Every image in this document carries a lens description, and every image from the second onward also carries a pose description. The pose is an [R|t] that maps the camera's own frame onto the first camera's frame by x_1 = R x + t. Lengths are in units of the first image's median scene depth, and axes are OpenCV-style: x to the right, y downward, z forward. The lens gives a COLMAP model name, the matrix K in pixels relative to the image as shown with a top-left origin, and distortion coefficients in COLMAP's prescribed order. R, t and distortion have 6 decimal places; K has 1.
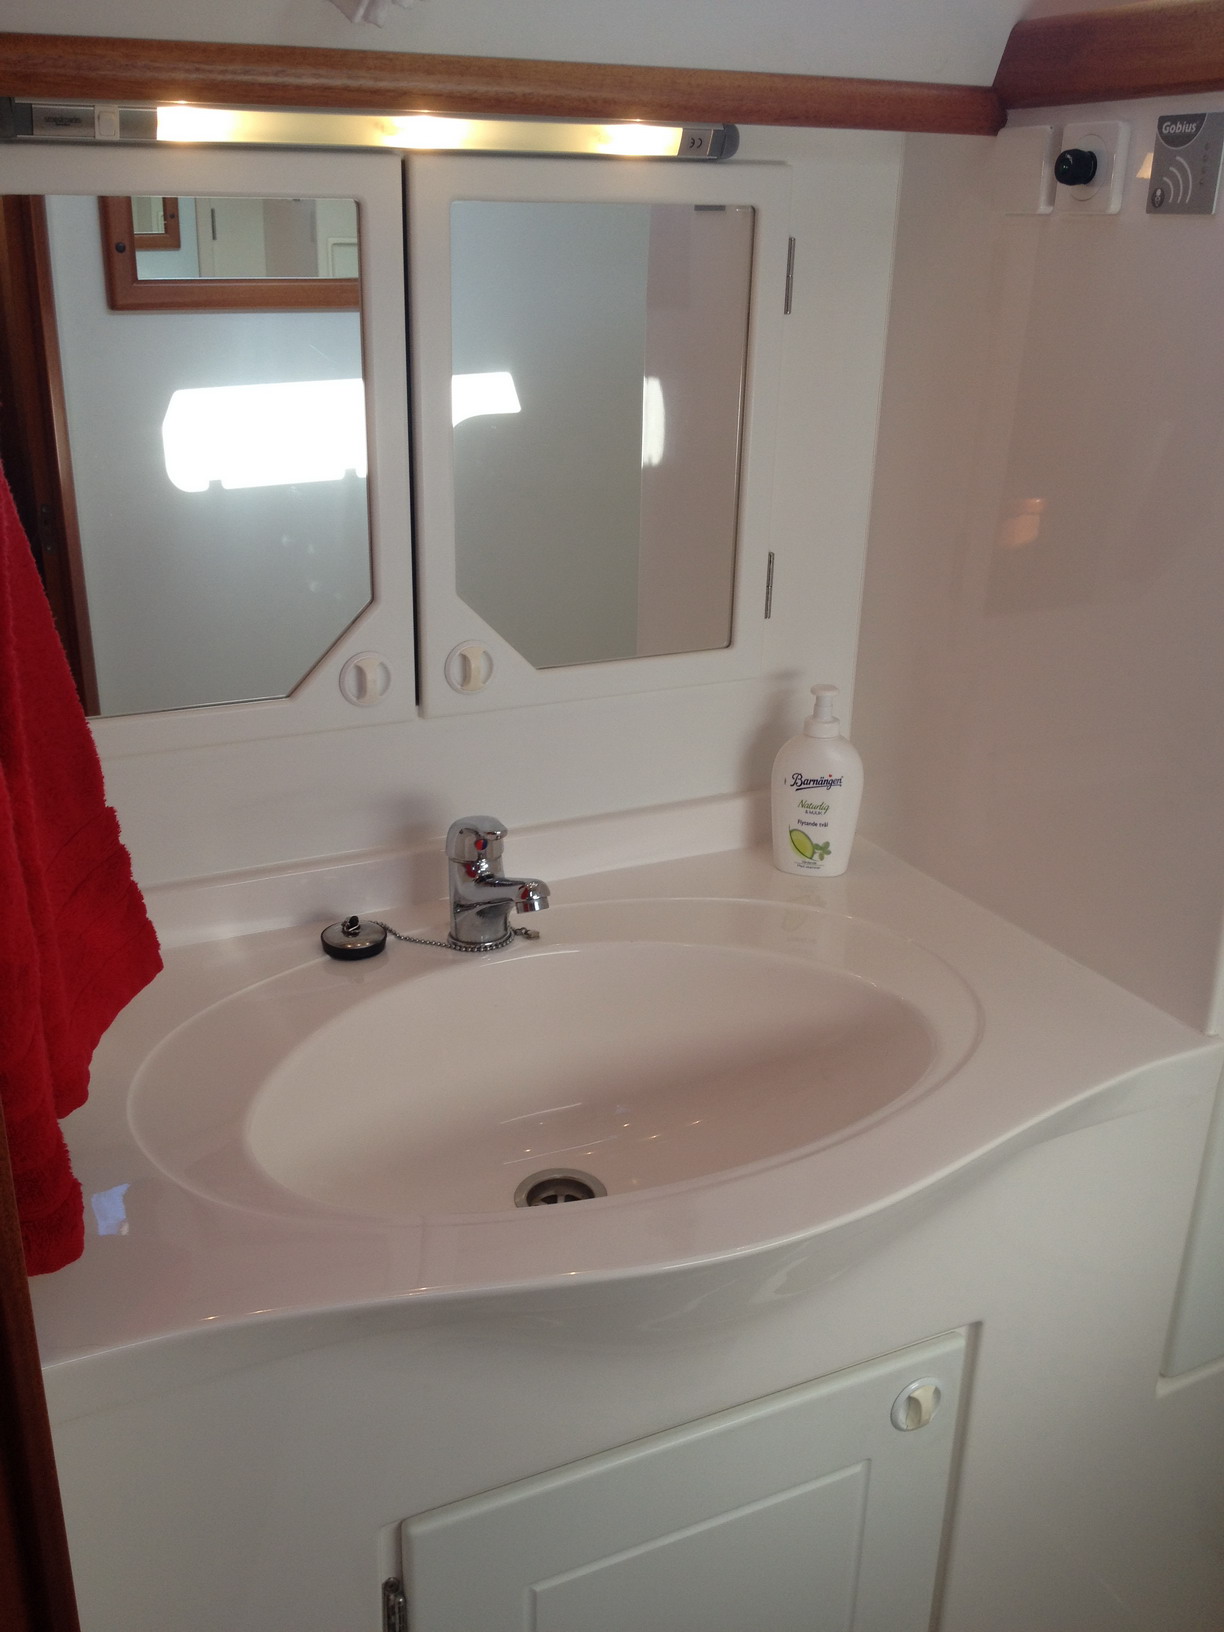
lens RADIAL K [[1543.2, 0, 611.4], [0, 1543.2, 807.4], [0, 0, 1]] dist [0.006458, 0.000000]
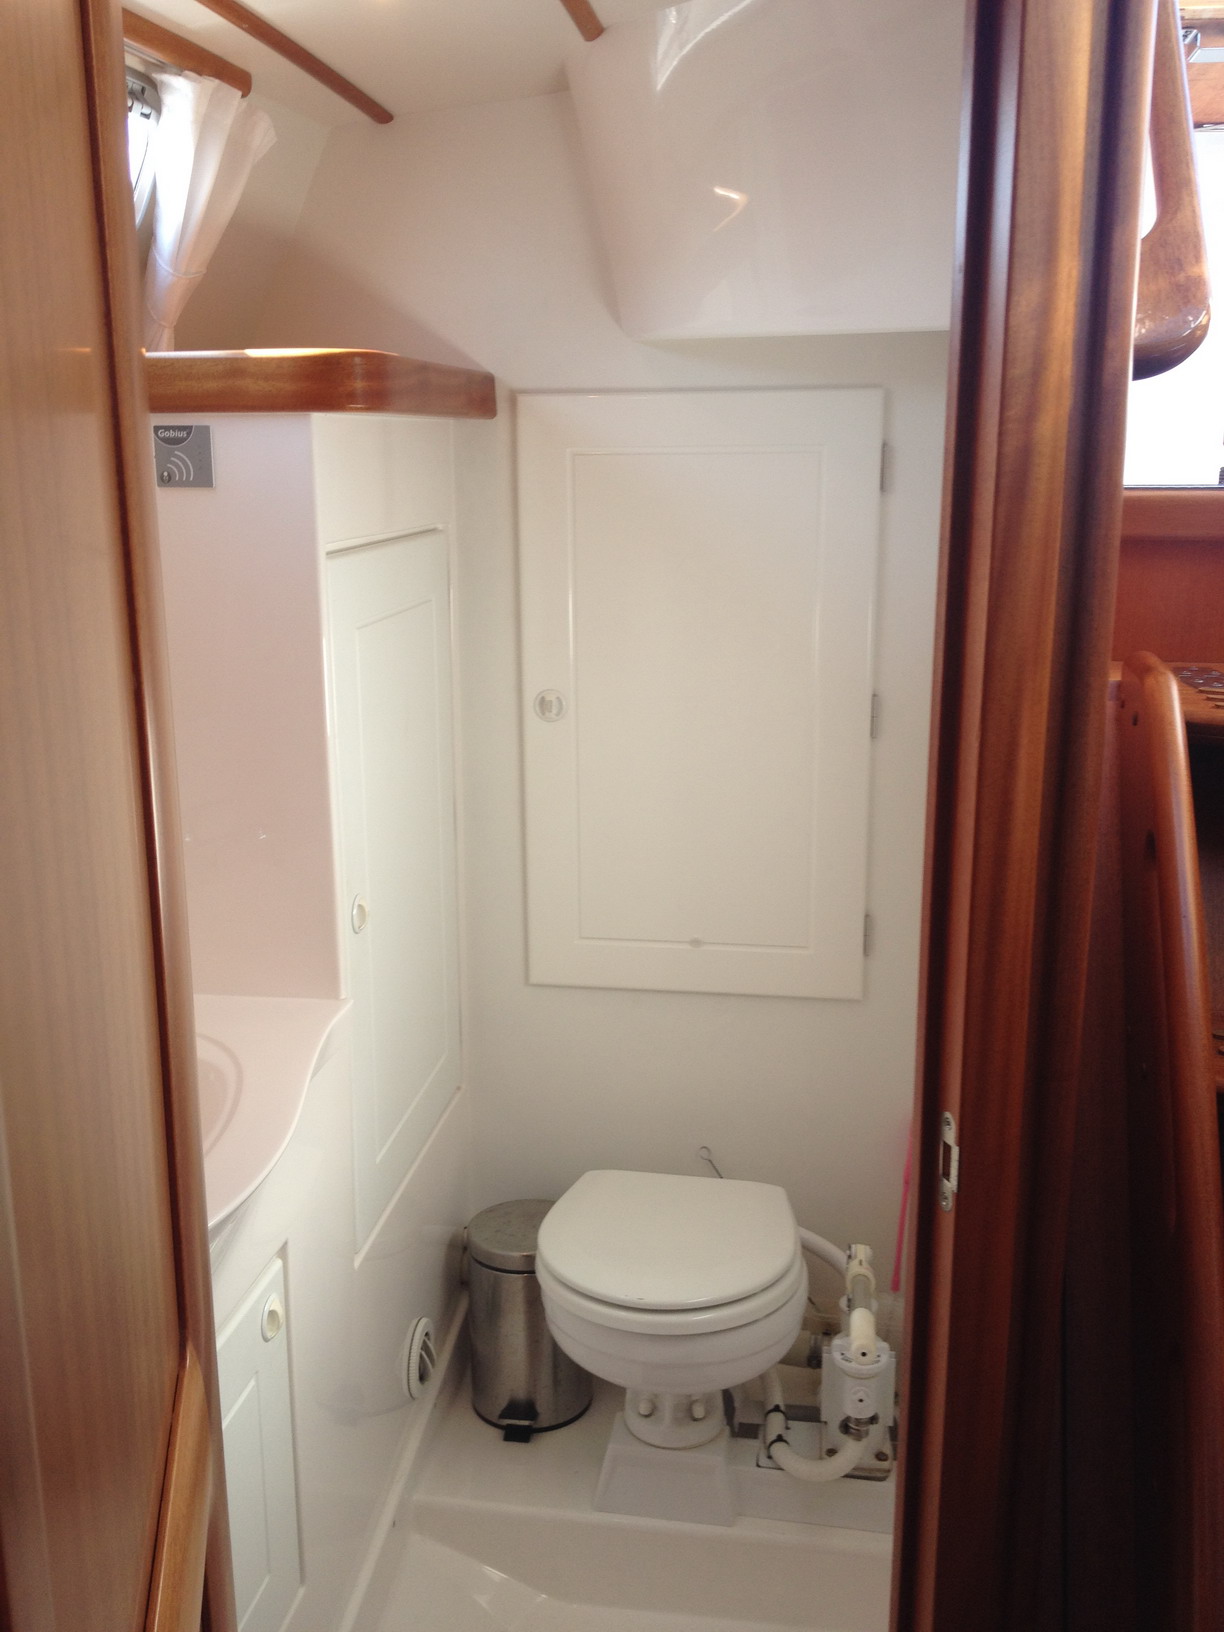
lens RADIAL K [[1543.2, 0, 611.3], [0, 1543.2, 818.8], [0, 0, 1]] dist [0.006458, 0.000000]
pose [[0.579558, -0.209609, 0.787513, -0.668584], [0.303827, 0.952259, 0.029862, 0.013711], [-0.756175, 0.221961, 0.615575, -0.193935]]
